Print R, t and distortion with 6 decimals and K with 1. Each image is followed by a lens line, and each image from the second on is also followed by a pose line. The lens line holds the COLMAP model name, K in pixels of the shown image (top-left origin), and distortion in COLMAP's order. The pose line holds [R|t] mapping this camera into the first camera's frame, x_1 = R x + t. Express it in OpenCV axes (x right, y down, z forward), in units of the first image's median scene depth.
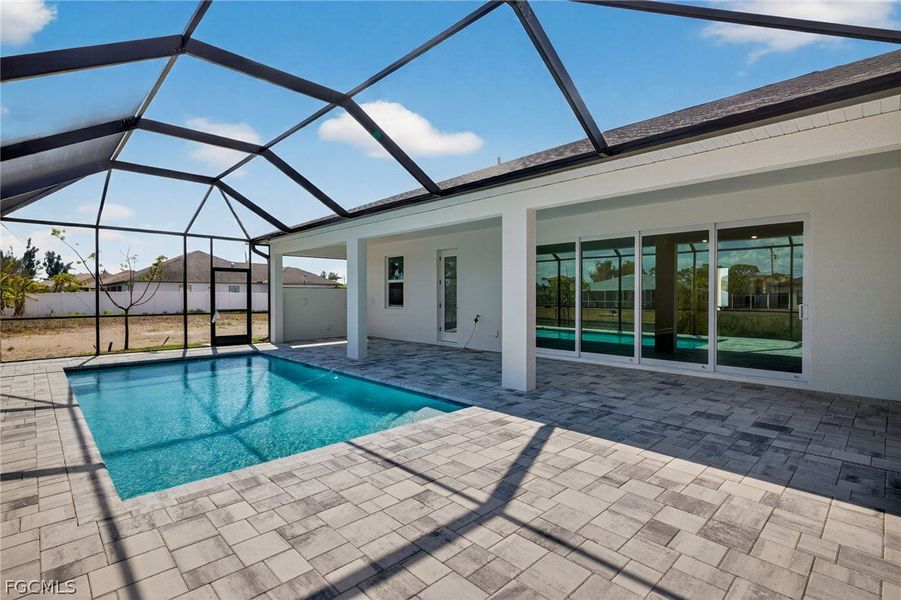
lens RADIAL K [[425.4, 0, 454.4], [0, 425.4, 300.0], [0, 0, 1]] dist [0.004844, 0.000258]
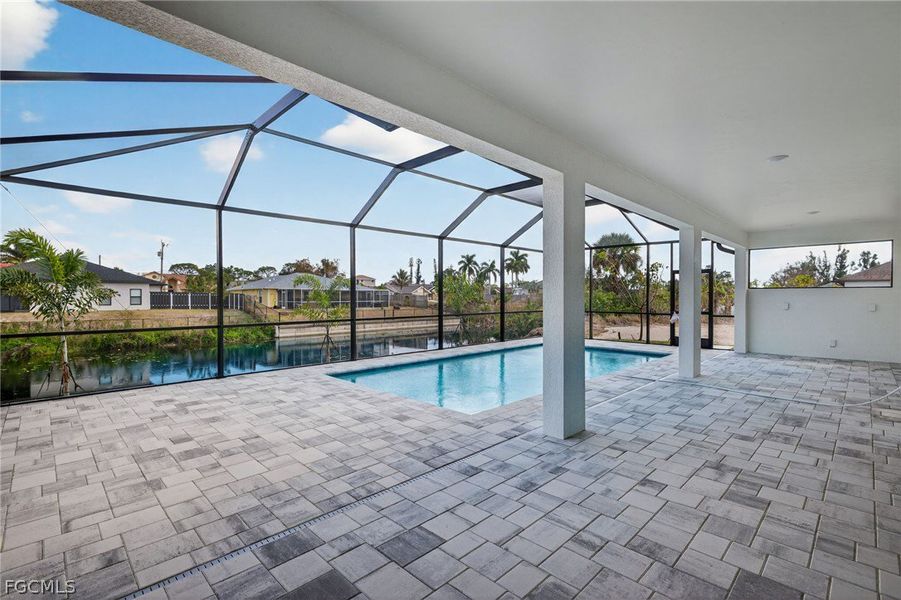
lens RADIAL K [[425.4, 0, 452.5], [0, 425.4, 302.6], [0, 0, 1]] dist [0.004844, 0.000258]
pose [[-0.002583, 0.014986, -0.999884, 1.093651], [-0.009763, 0.999840, 0.015010, -0.018493], [0.999949, 0.009800, -0.002436, 1.049642]]
